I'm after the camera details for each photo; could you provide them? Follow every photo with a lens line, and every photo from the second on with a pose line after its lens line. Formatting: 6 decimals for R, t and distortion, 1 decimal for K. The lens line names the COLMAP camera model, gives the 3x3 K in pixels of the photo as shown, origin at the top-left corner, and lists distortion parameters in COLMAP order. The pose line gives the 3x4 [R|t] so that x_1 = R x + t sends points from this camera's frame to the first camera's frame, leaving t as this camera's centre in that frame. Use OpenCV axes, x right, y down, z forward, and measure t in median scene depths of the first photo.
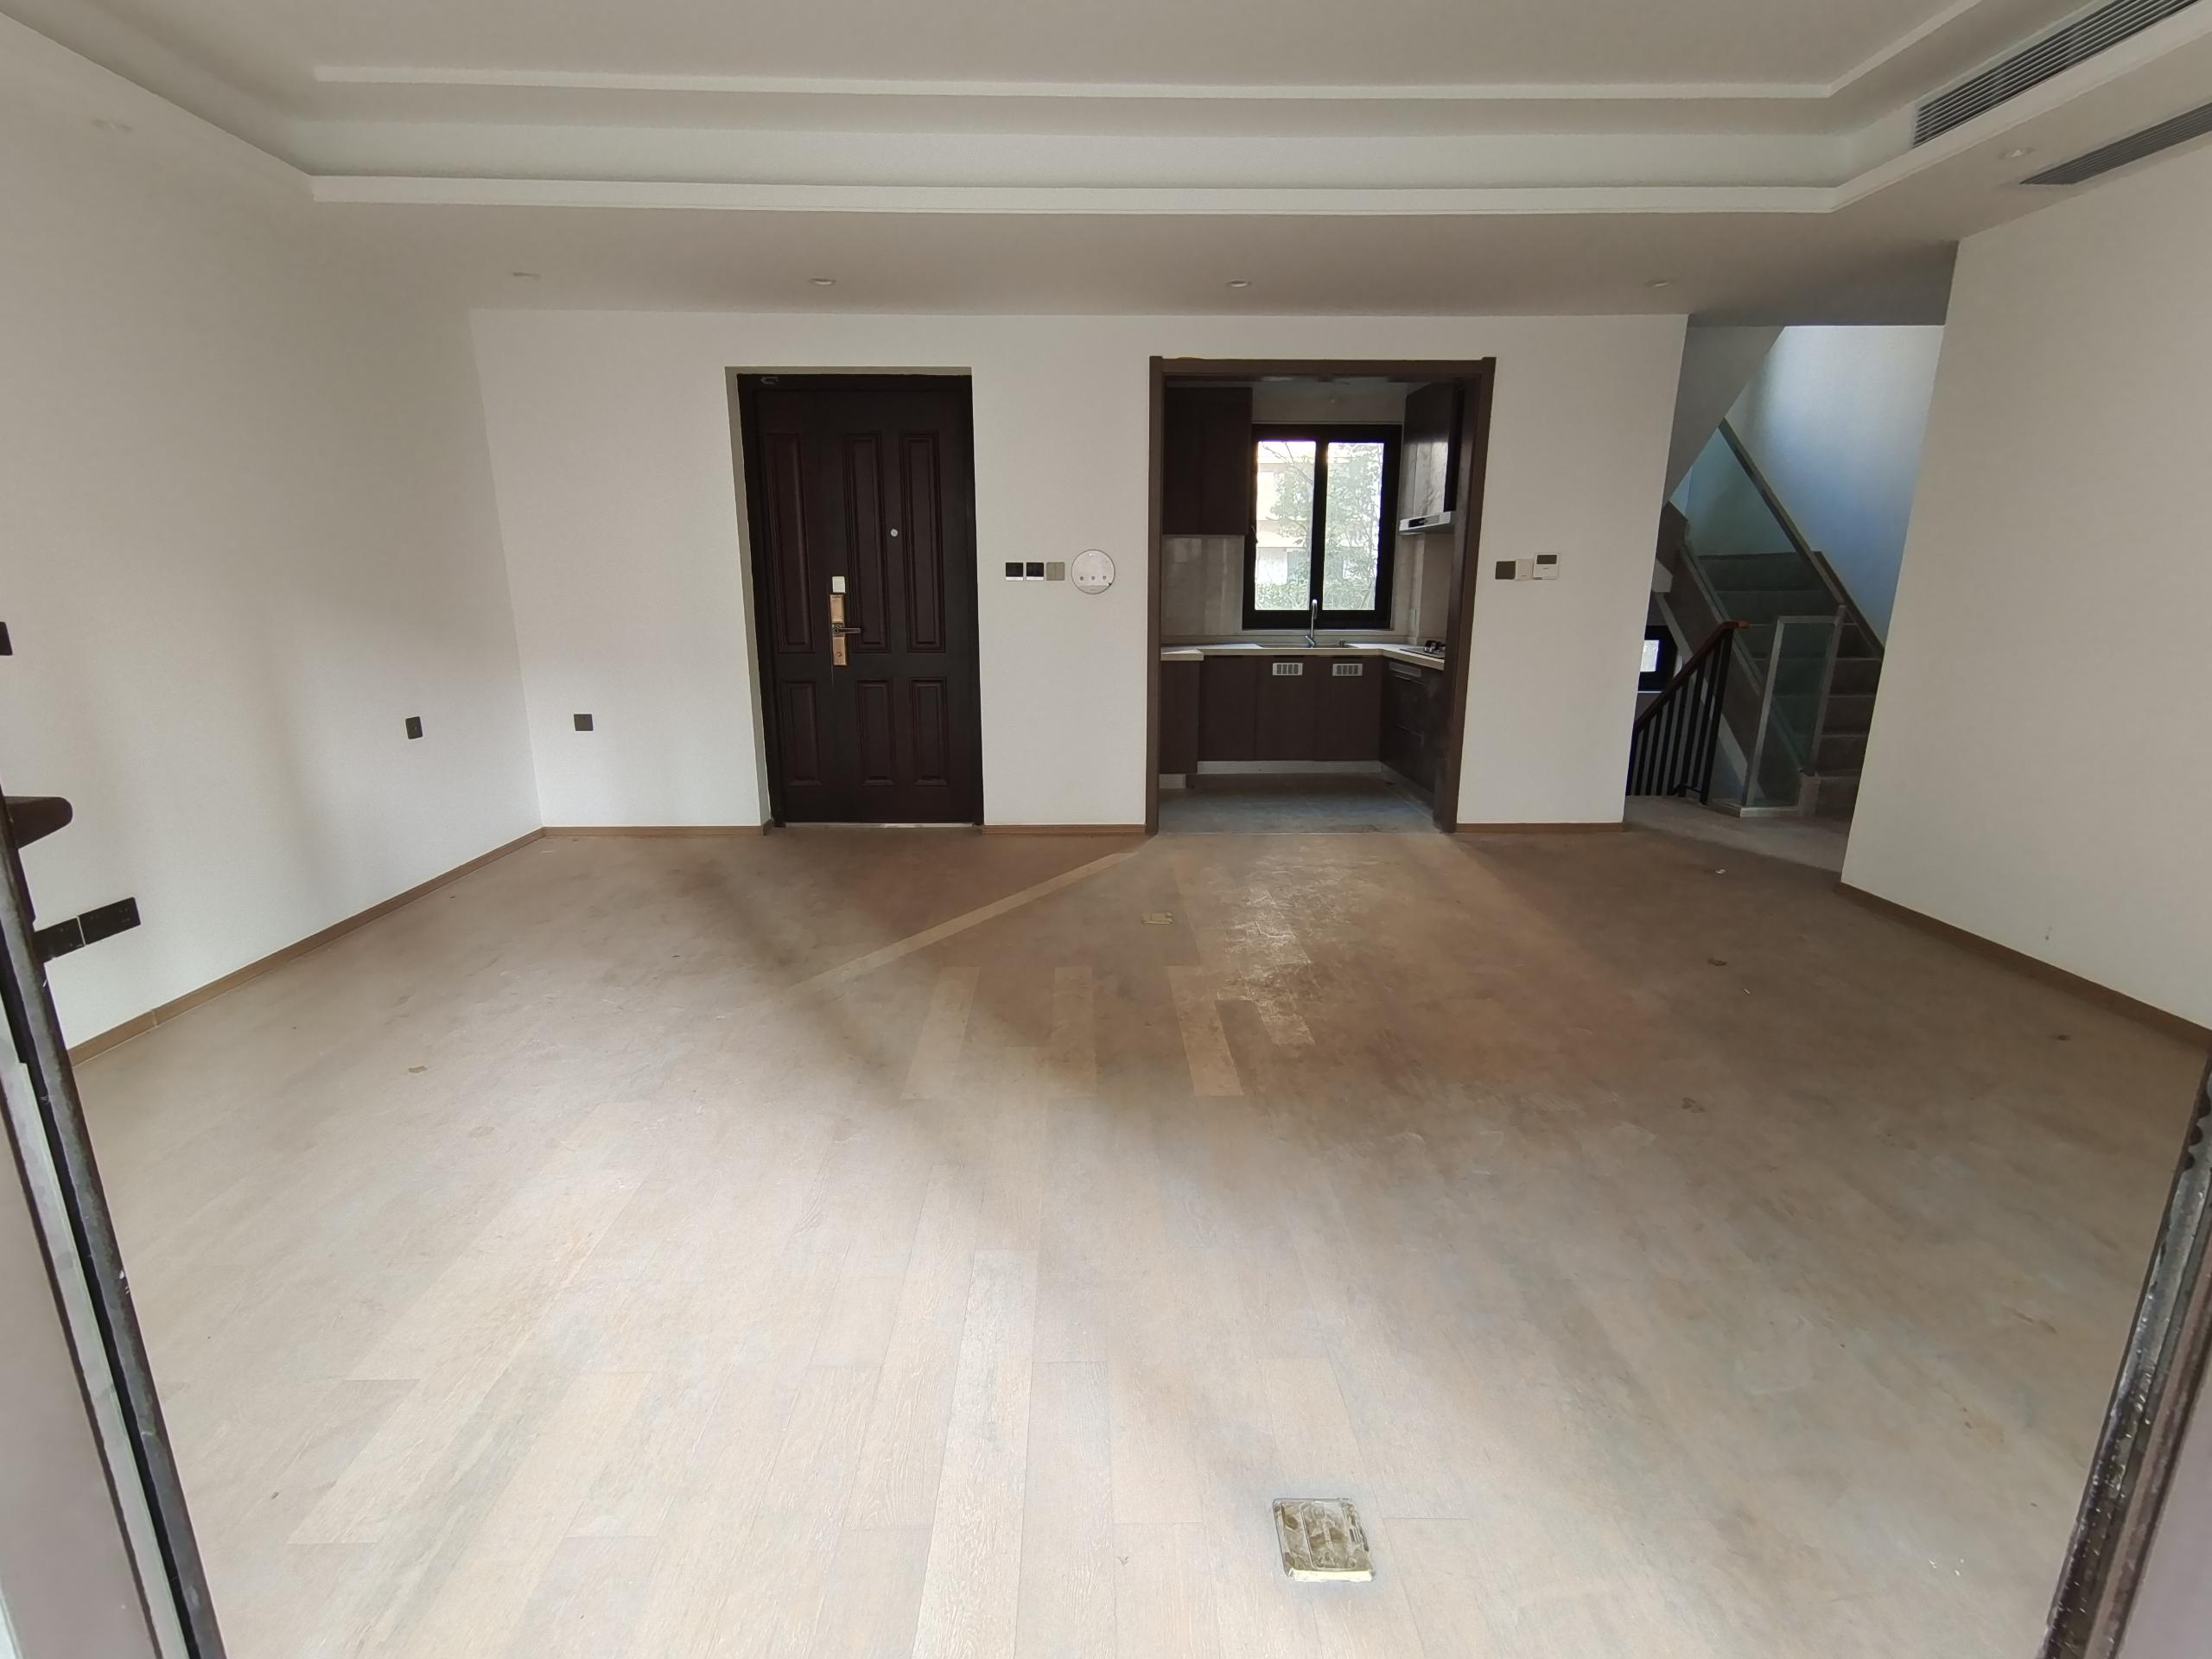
lens RADIAL K [[1027.5, 0, 1106.0], [0, 1027.5, 829.5], [0, 0, 1]] dist [-0.013492, -0.000141]
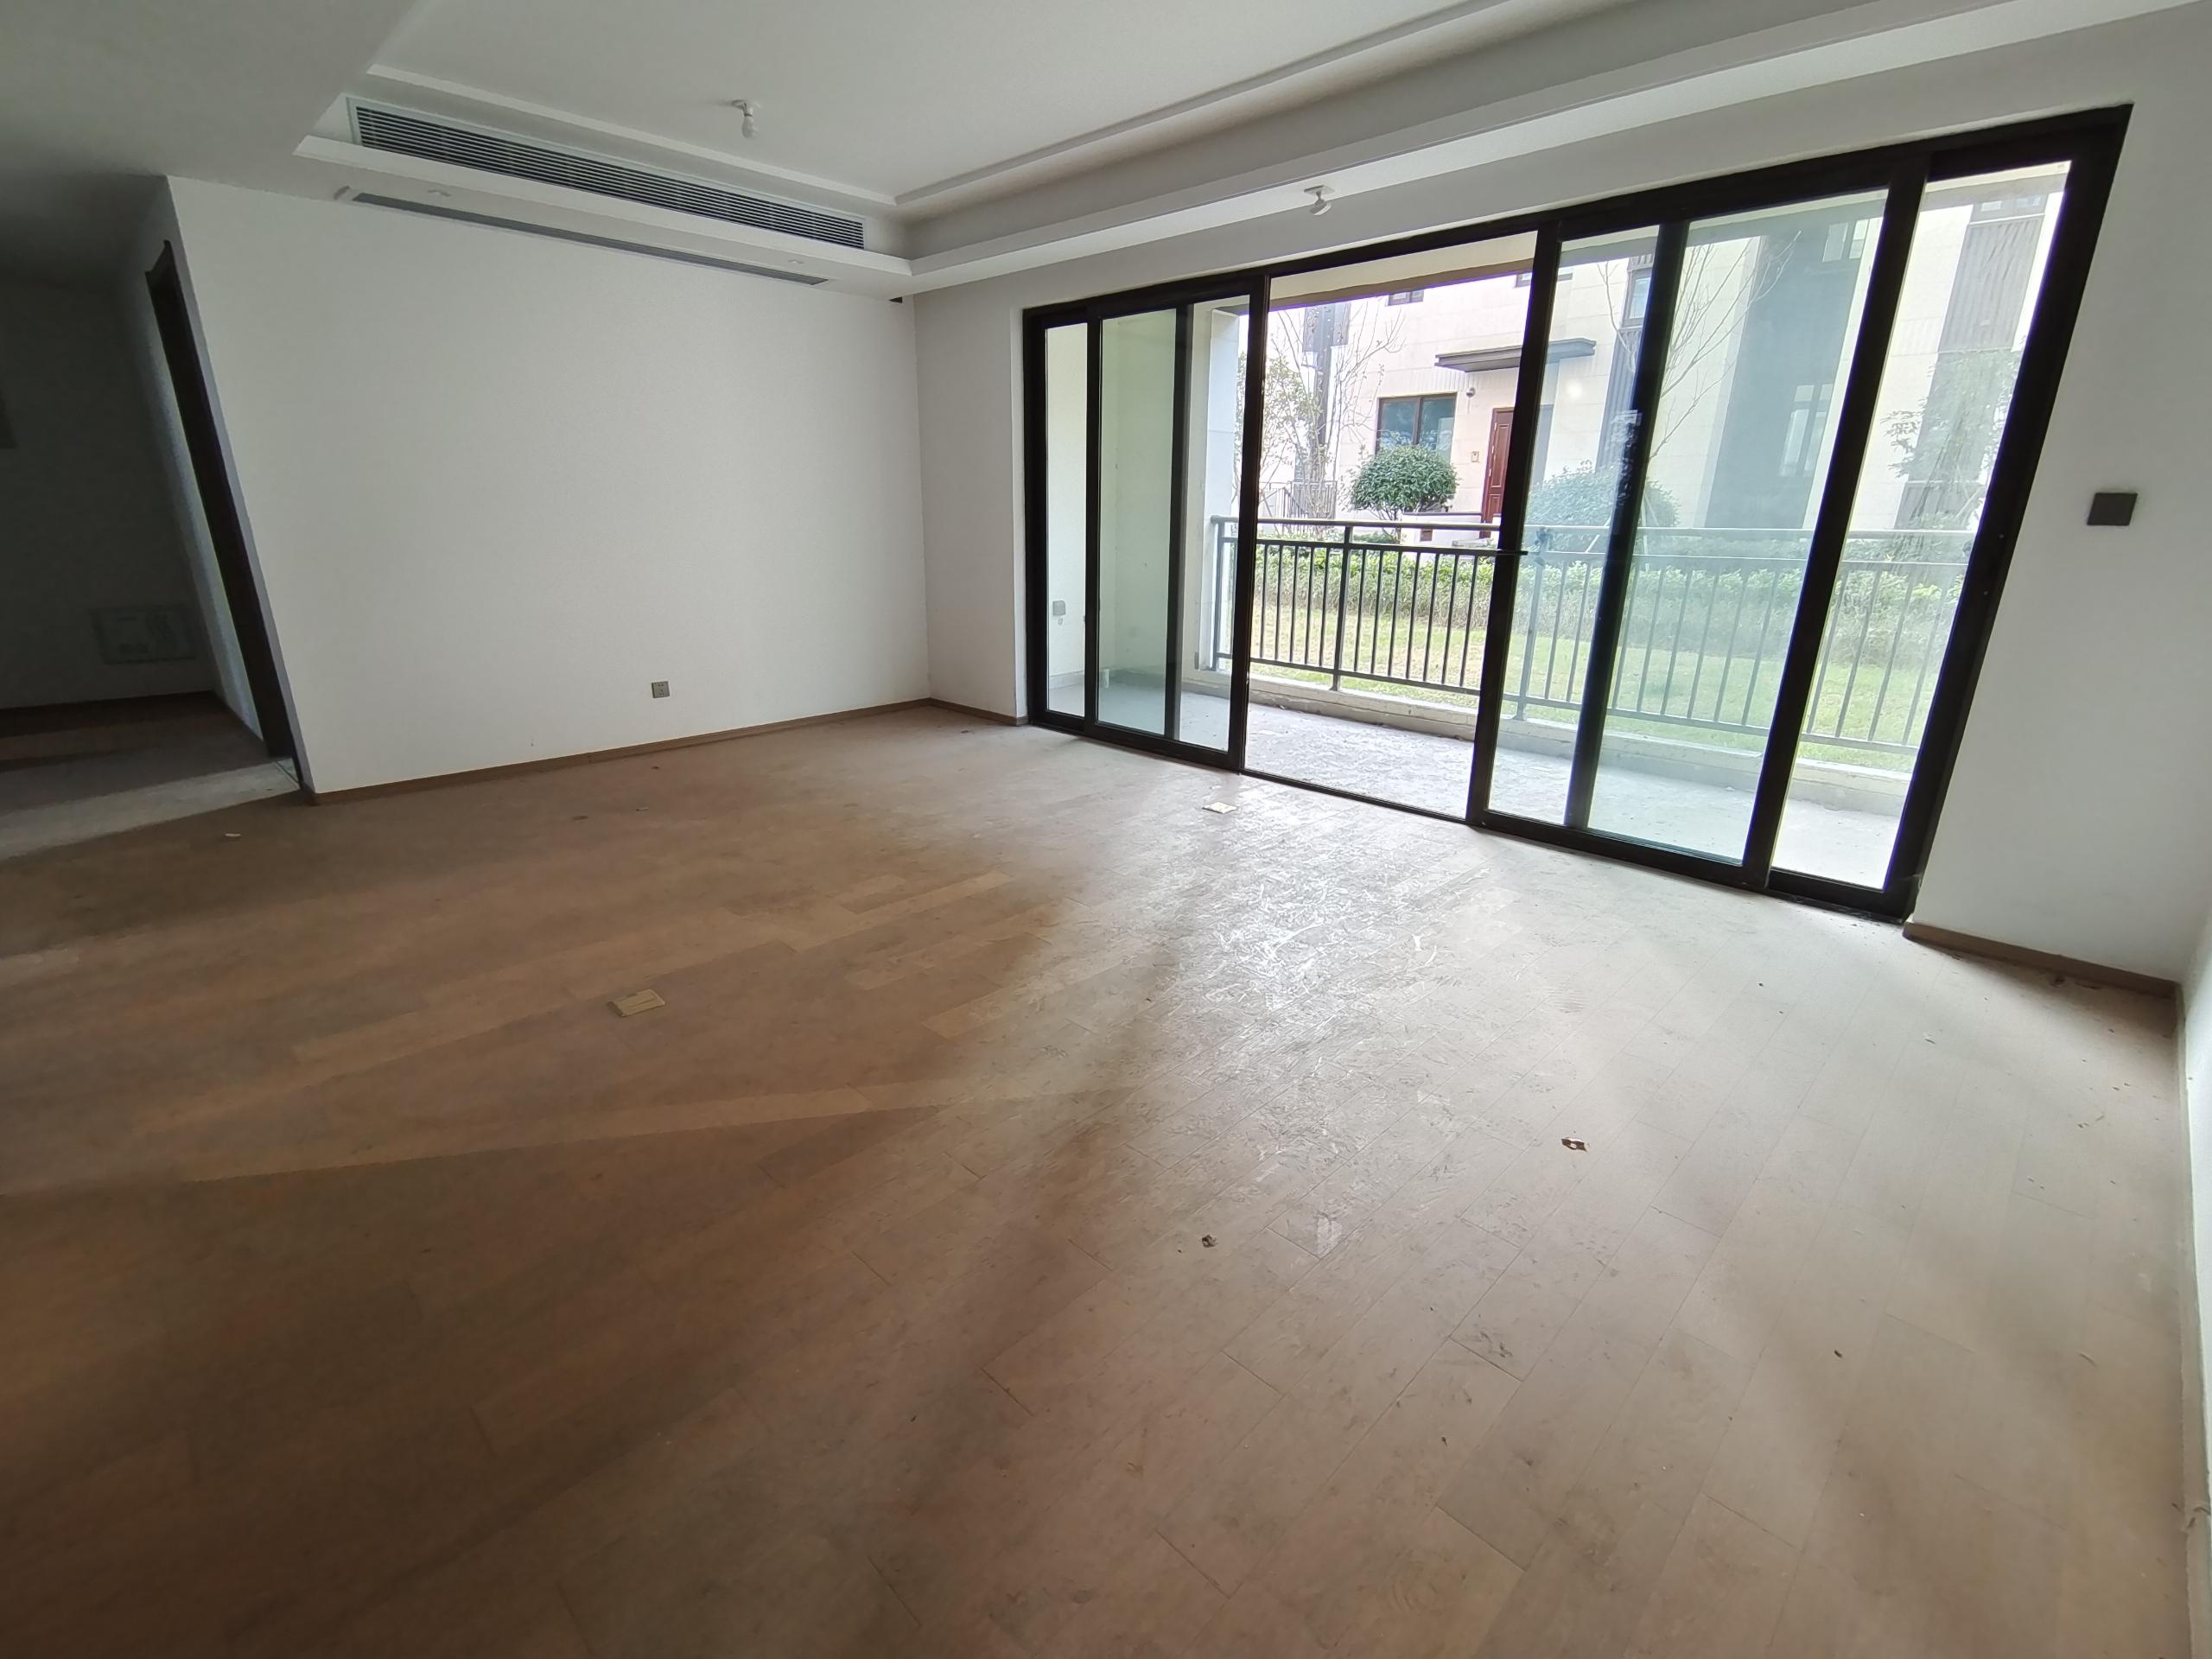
lens RADIAL K [[1027.5, 0, 1106.0], [0, 1027.5, 829.5], [0, 0, 1]] dist [-0.013492, -0.000141]
pose [[-0.702591, -0.228647, 0.673859, -0.815698], [0.154308, 0.875485, 0.457947, -0.381178], [-0.694662, 0.425731, -0.579826, 1.457038]]
